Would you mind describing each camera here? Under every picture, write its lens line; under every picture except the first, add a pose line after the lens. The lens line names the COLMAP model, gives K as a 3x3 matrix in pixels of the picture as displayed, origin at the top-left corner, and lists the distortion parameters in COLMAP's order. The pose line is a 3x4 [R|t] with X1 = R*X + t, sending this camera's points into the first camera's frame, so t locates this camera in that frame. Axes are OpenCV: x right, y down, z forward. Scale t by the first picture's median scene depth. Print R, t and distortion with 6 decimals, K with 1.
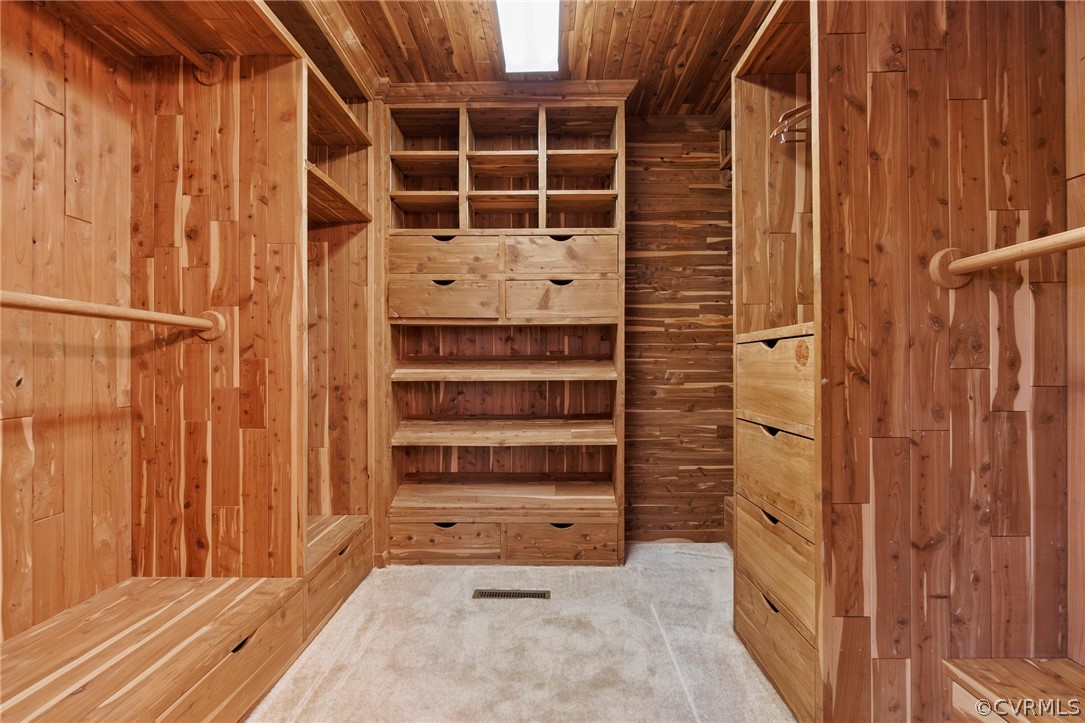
lens RADIAL K [[475.3, 0, 539.4], [0, 475.3, 363.7], [0, 0, 1]] dist [-0.002799, 0.001155]
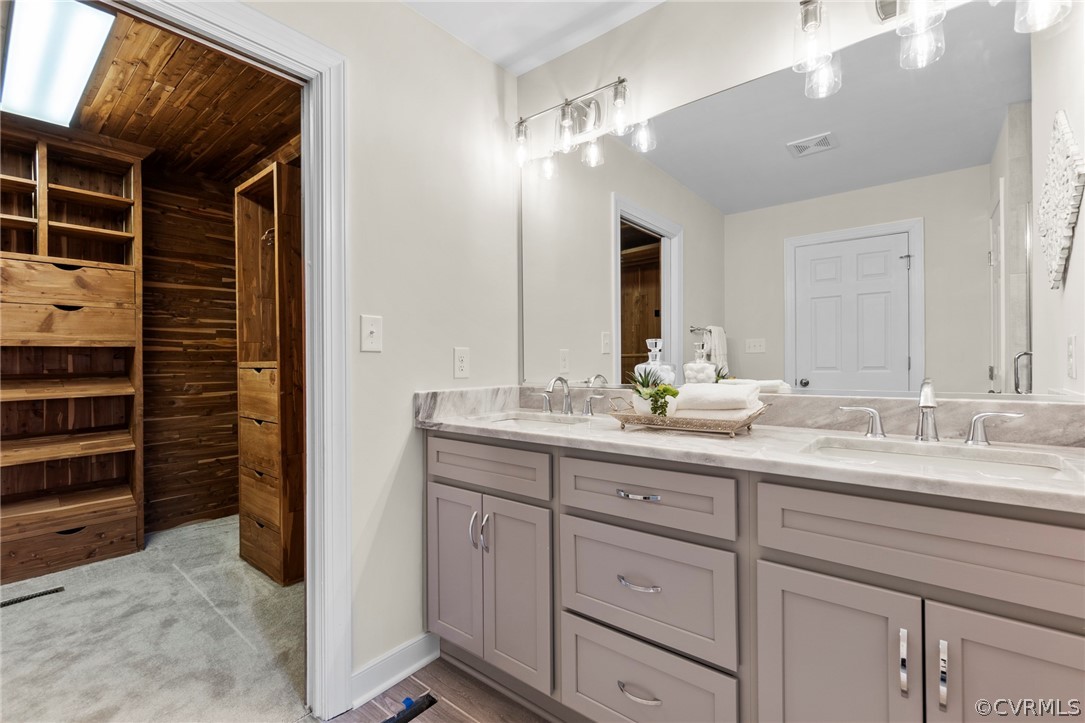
lens RADIAL K [[475.3, 0, 534.7], [0, 475.3, 361.1], [0, 0, 1]] dist [-0.002799, 0.001155]
pose [[0.626485, -0.006742, 0.779404, -0.132738], [0.006323, 0.999974, 0.003567, -0.046790], [-0.779408, 0.002694, 0.626511, -0.512516]]
